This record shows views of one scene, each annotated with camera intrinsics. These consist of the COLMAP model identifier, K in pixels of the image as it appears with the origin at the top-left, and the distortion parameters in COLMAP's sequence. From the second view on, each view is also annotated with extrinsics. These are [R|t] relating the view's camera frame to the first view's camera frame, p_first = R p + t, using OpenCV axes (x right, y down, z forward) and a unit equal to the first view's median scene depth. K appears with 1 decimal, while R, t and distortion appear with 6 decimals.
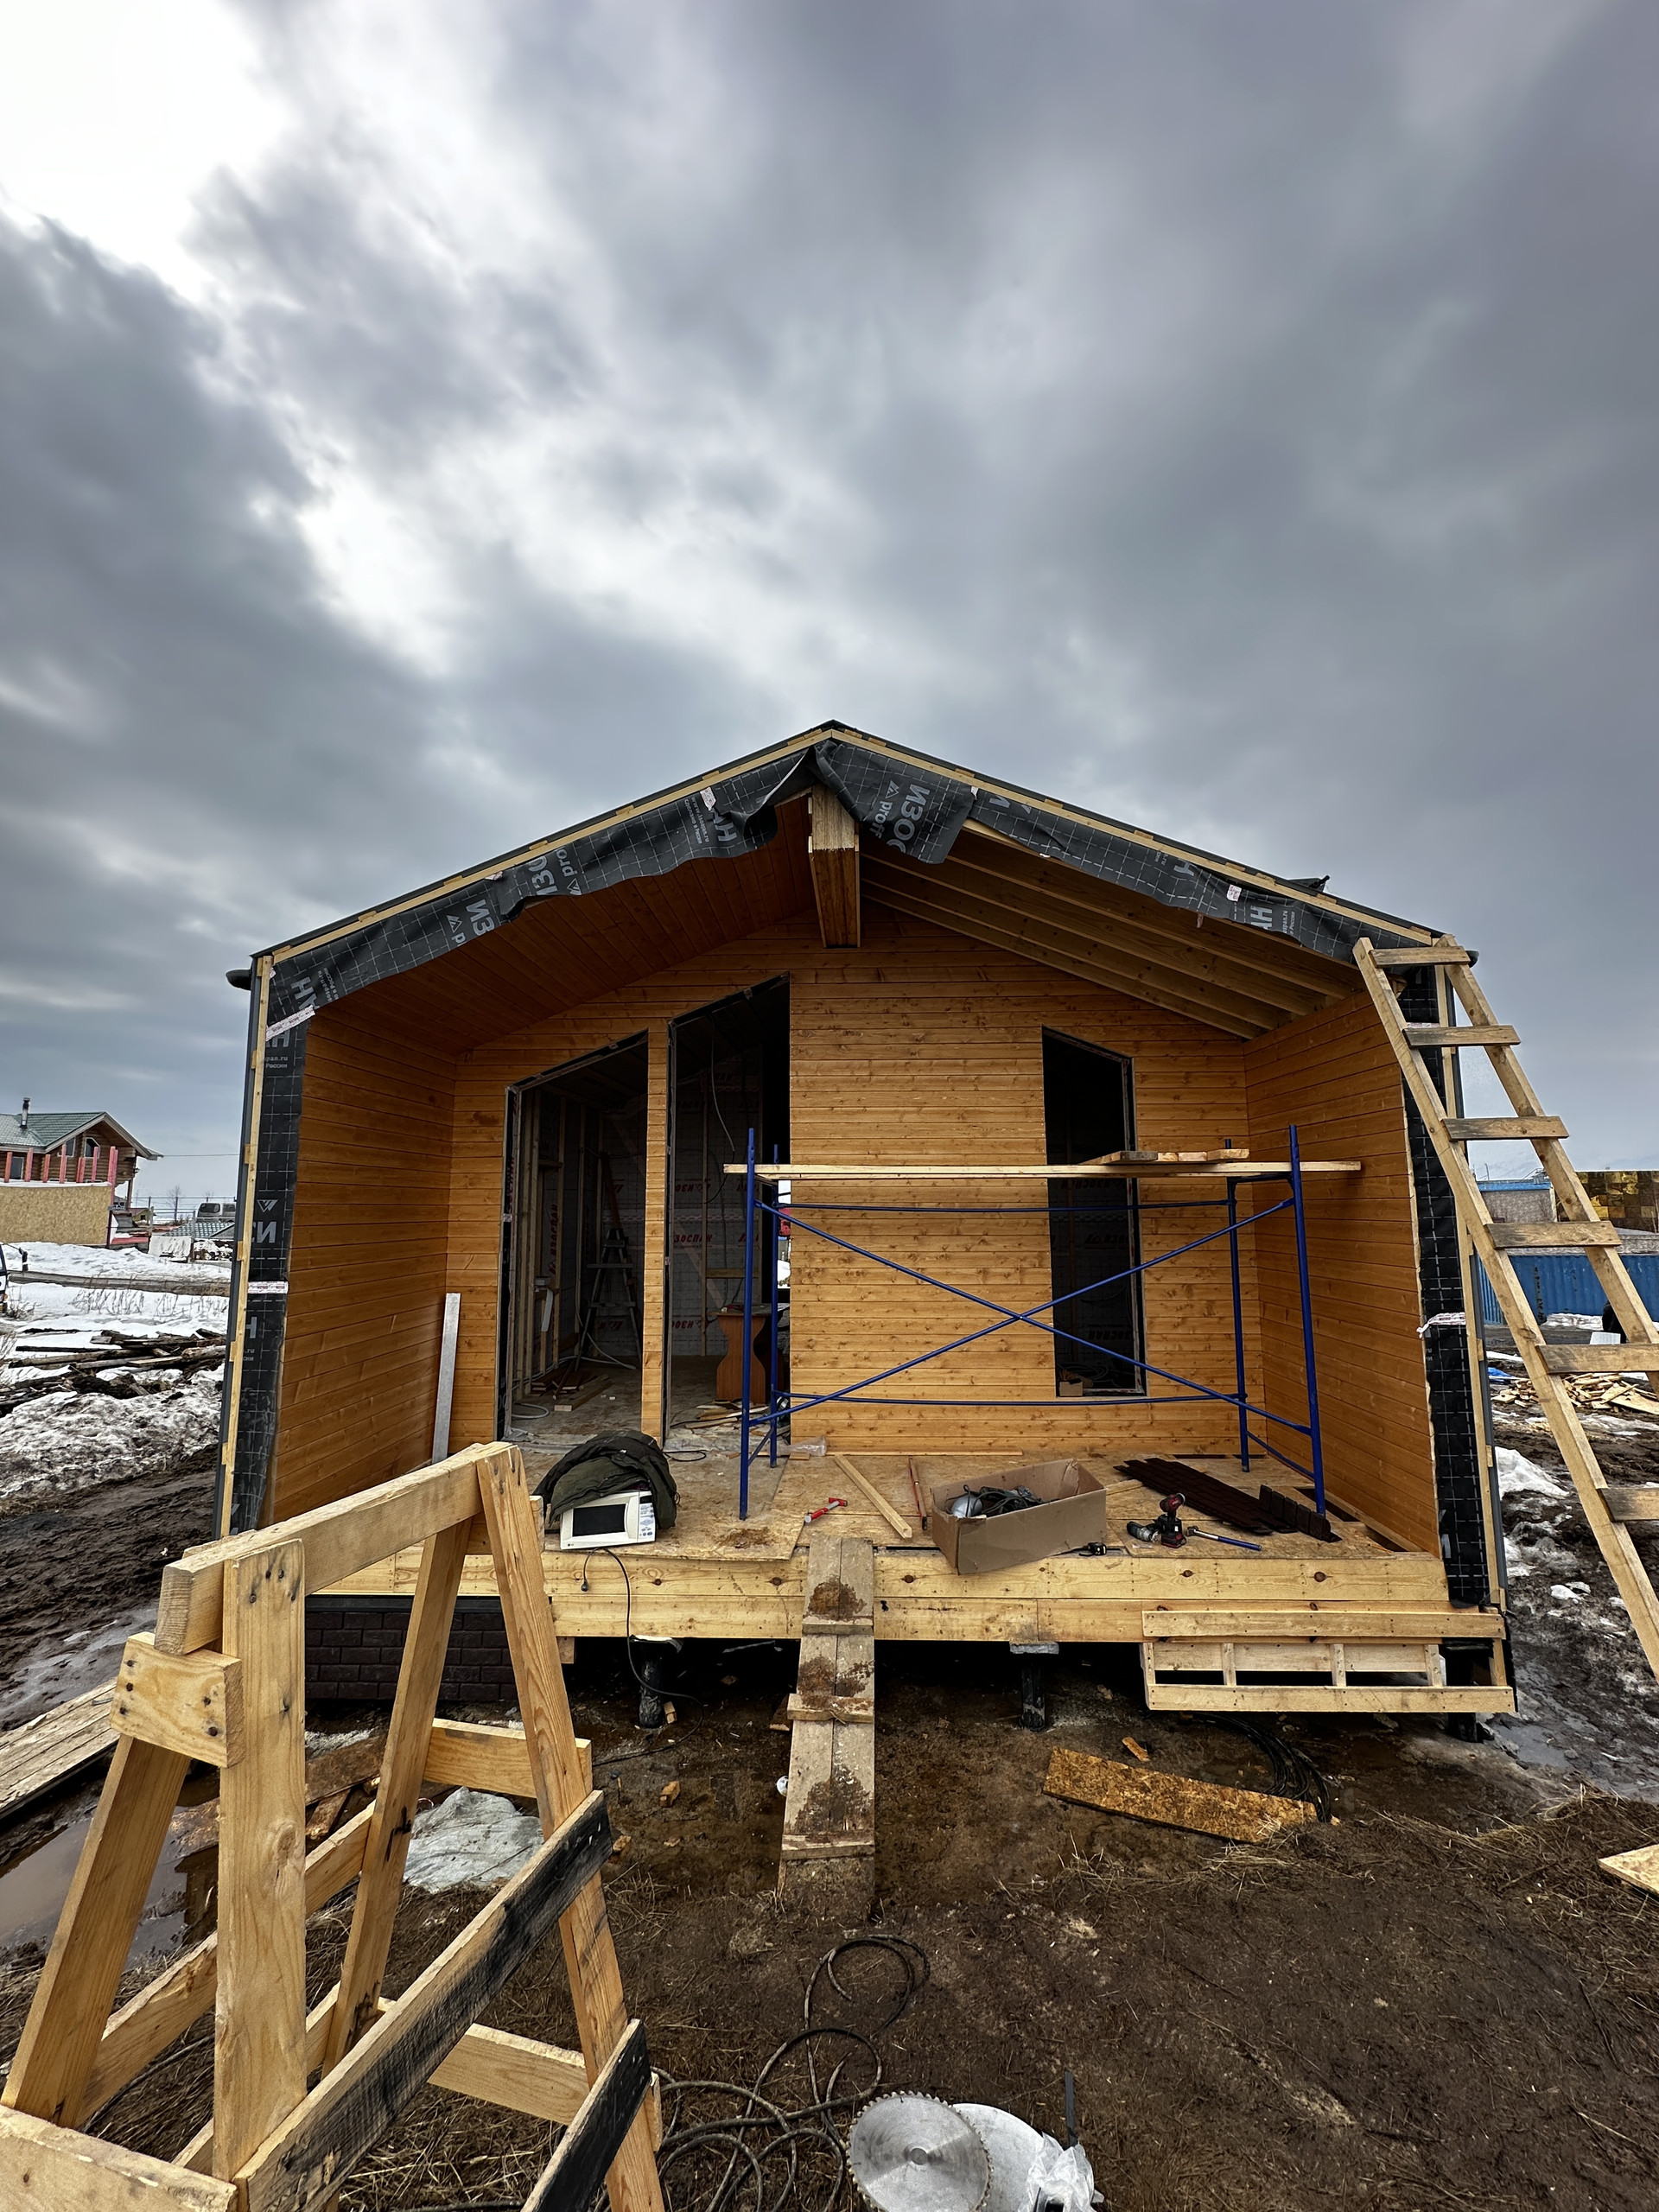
lens RADIAL K [[882.2, 0, 834.8], [0, 882.2, 1110.6], [0, 0, 1]] dist [-0.003526, 0.000175]
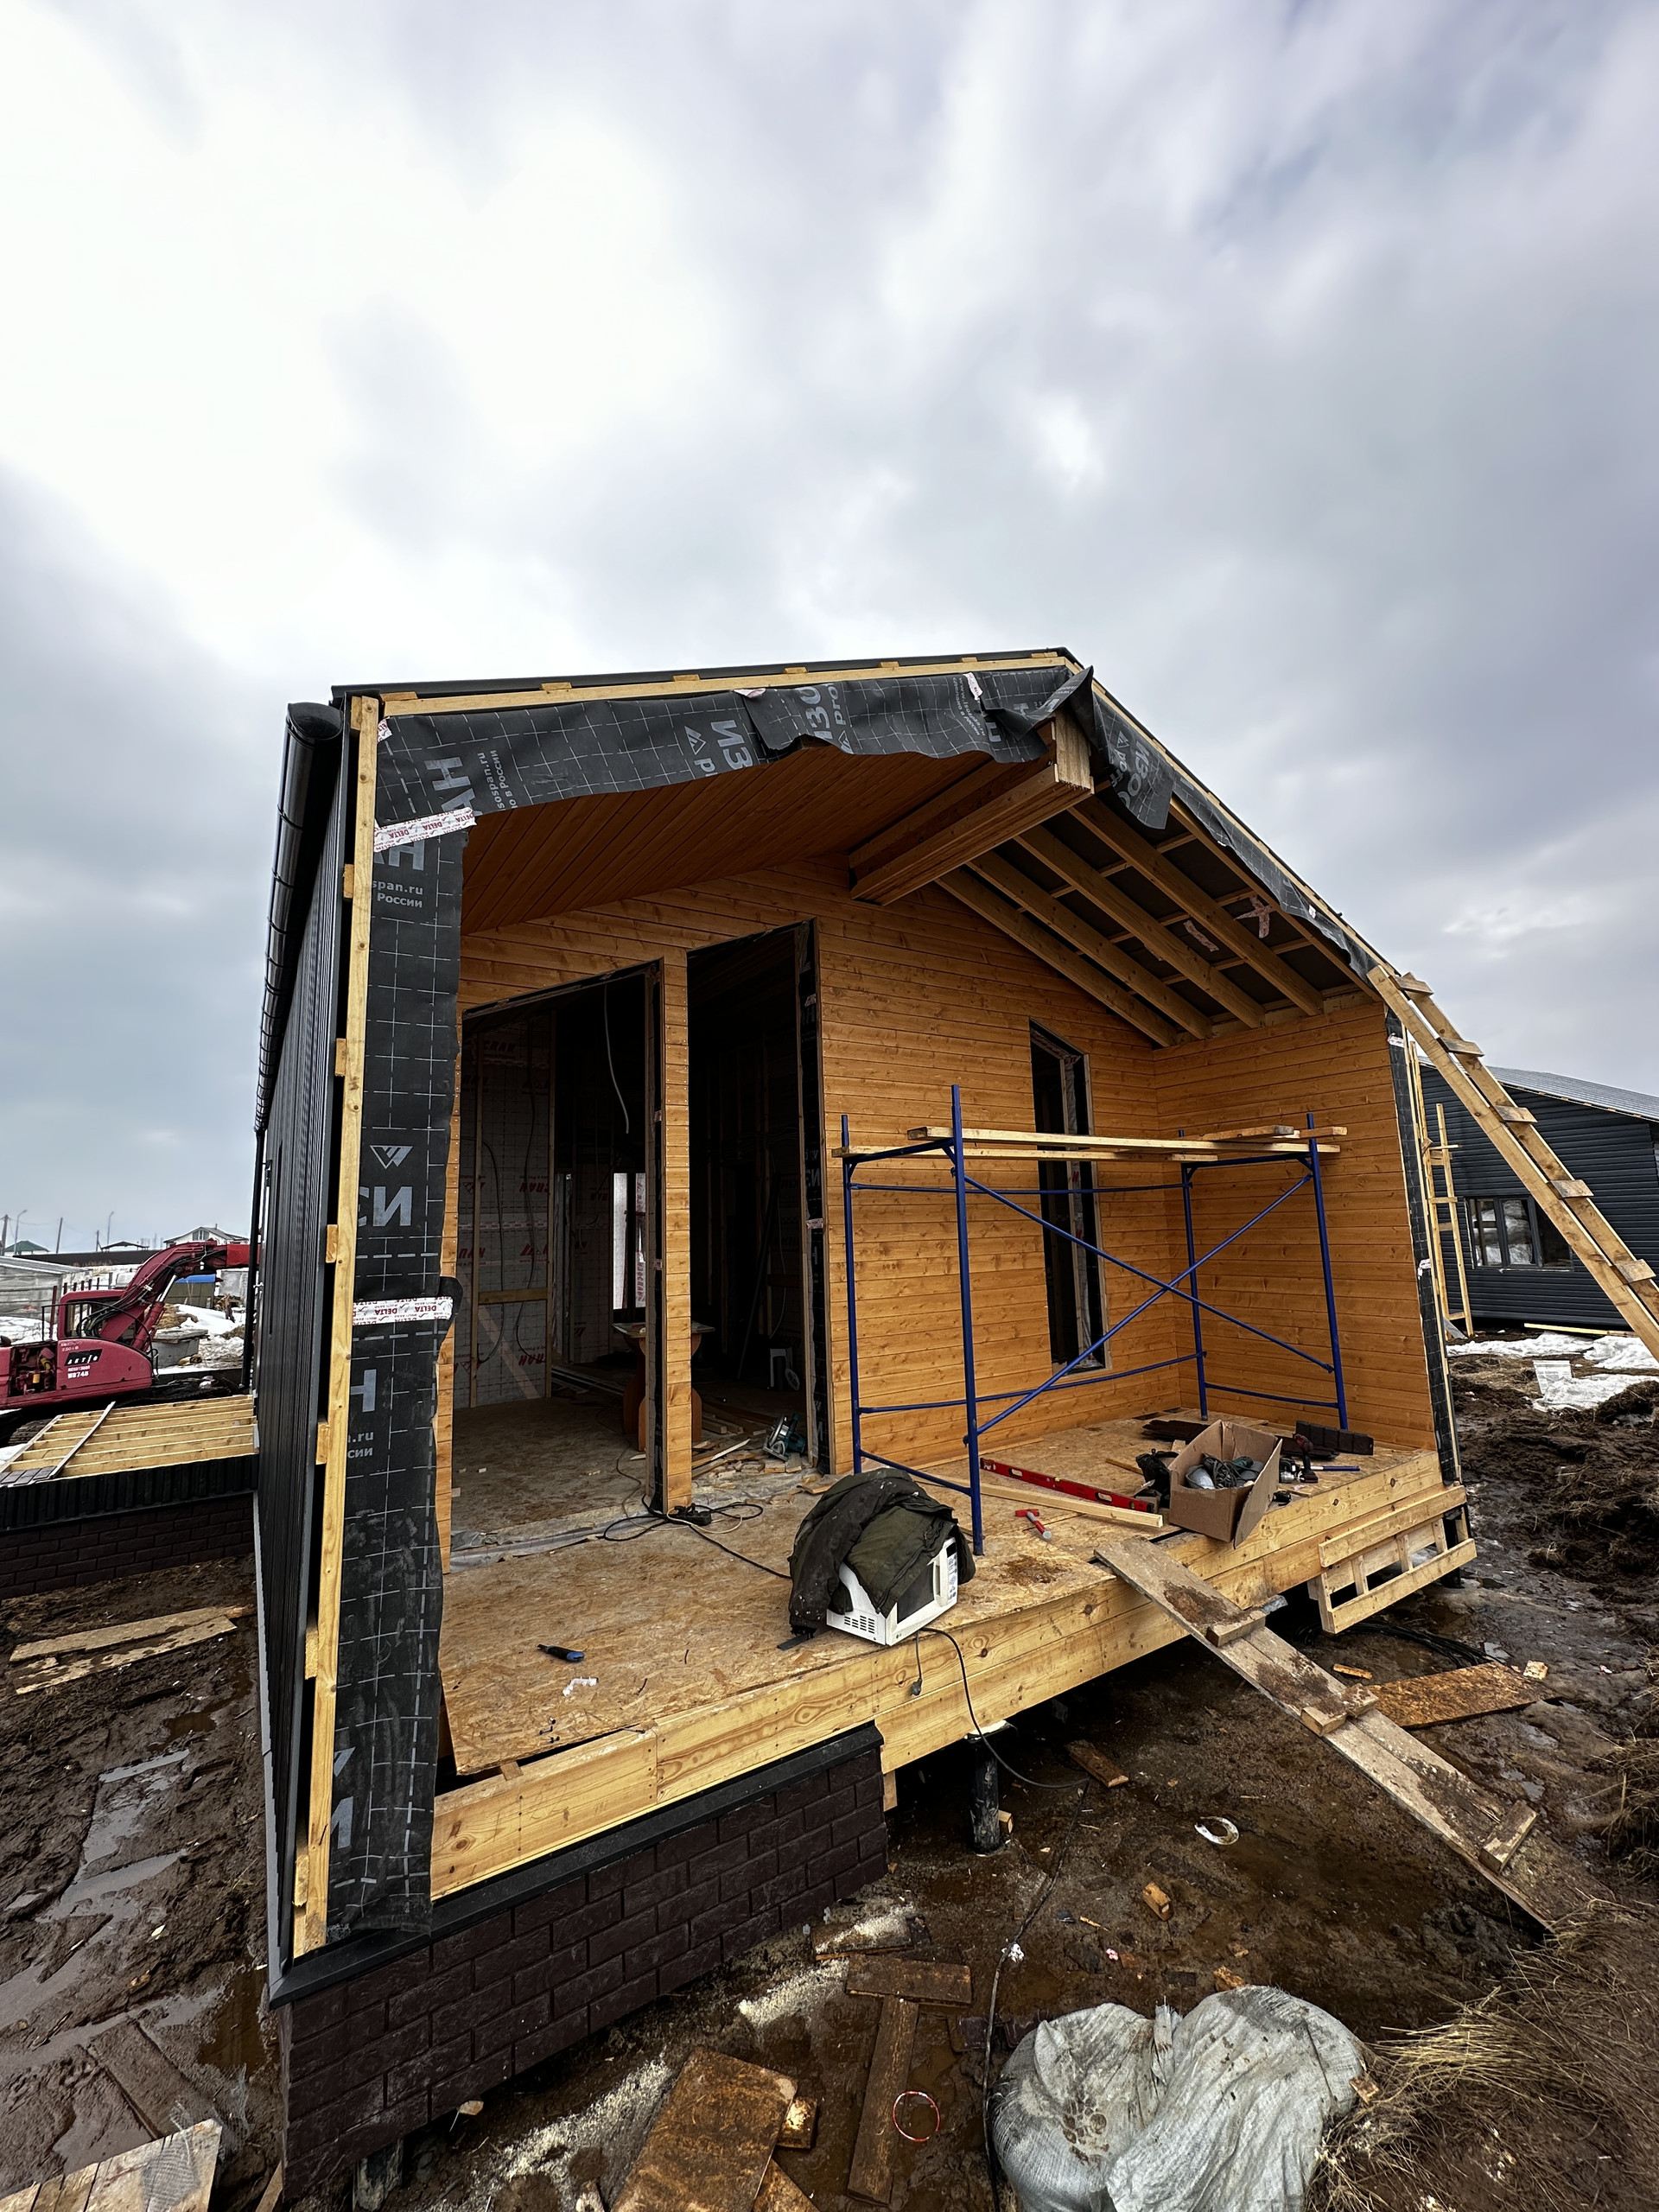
lens RADIAL K [[882.2, 0, 845.0], [0, 882.2, 1107.7], [0, 0, 1]] dist [-0.003526, 0.000175]
pose [[0.815098, 0.057136, 0.576499, -0.707169], [-0.036644, 0.998217, -0.047120, 0.090892], [-0.578163, 0.017282, 0.815738, 0.396312]]
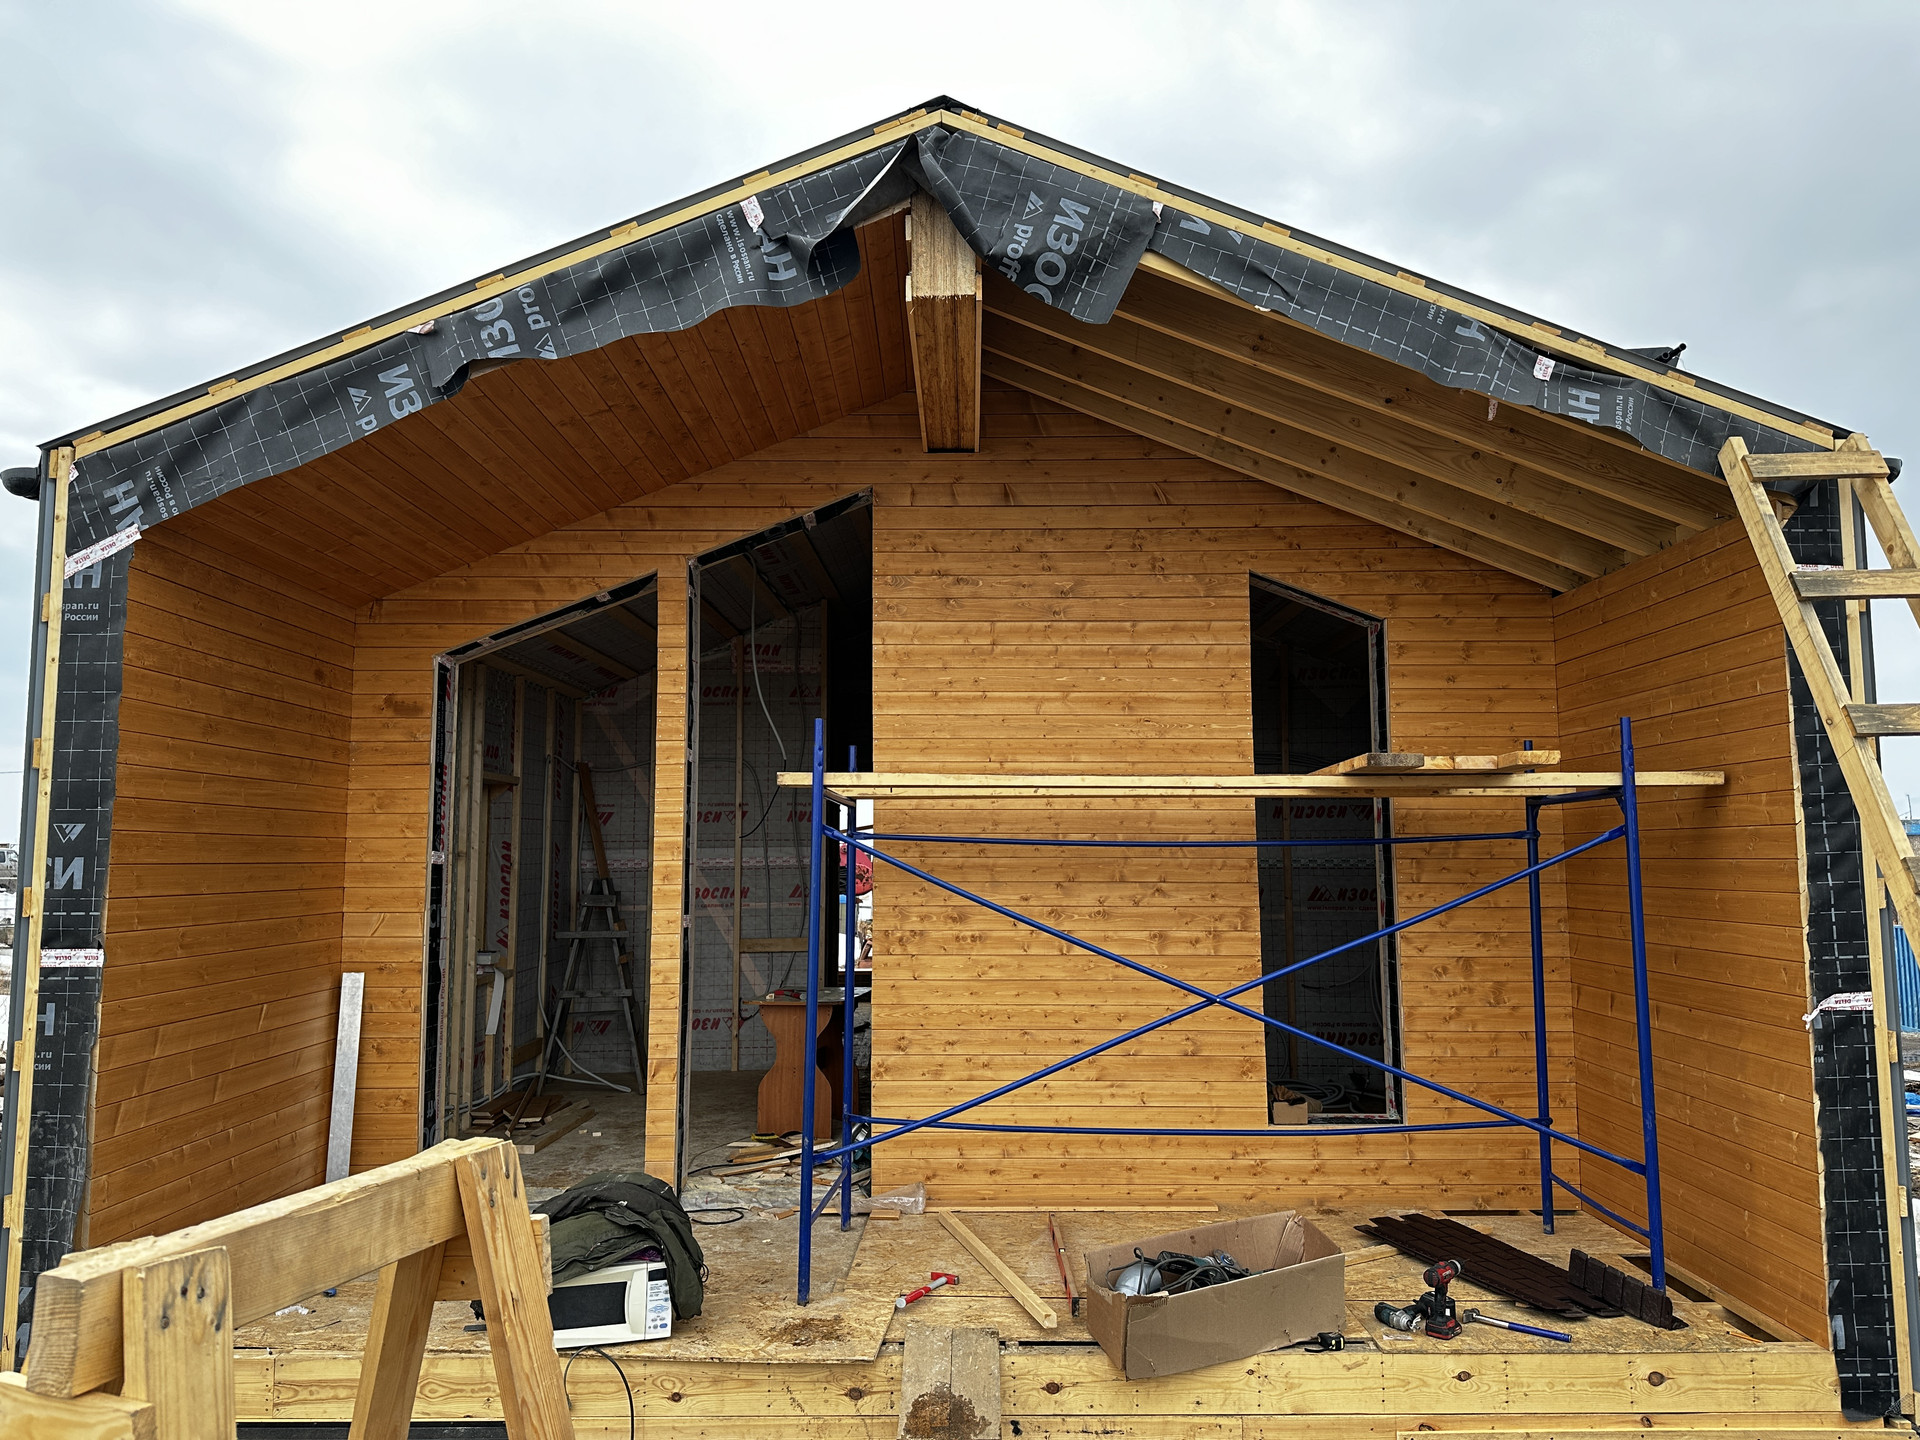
lens RADIAL K [[1343.2, 0, 969.4], [0, 1343.2, 736.3], [0, 0, 1]] dist [0.046451, -0.055499]
pose [[0.999518, 0.004284, 0.030741, -0.011996], [-0.004905, 0.999785, 0.020151, 0.013225], [-0.030648, -0.020292, 0.999324, -0.017002]]
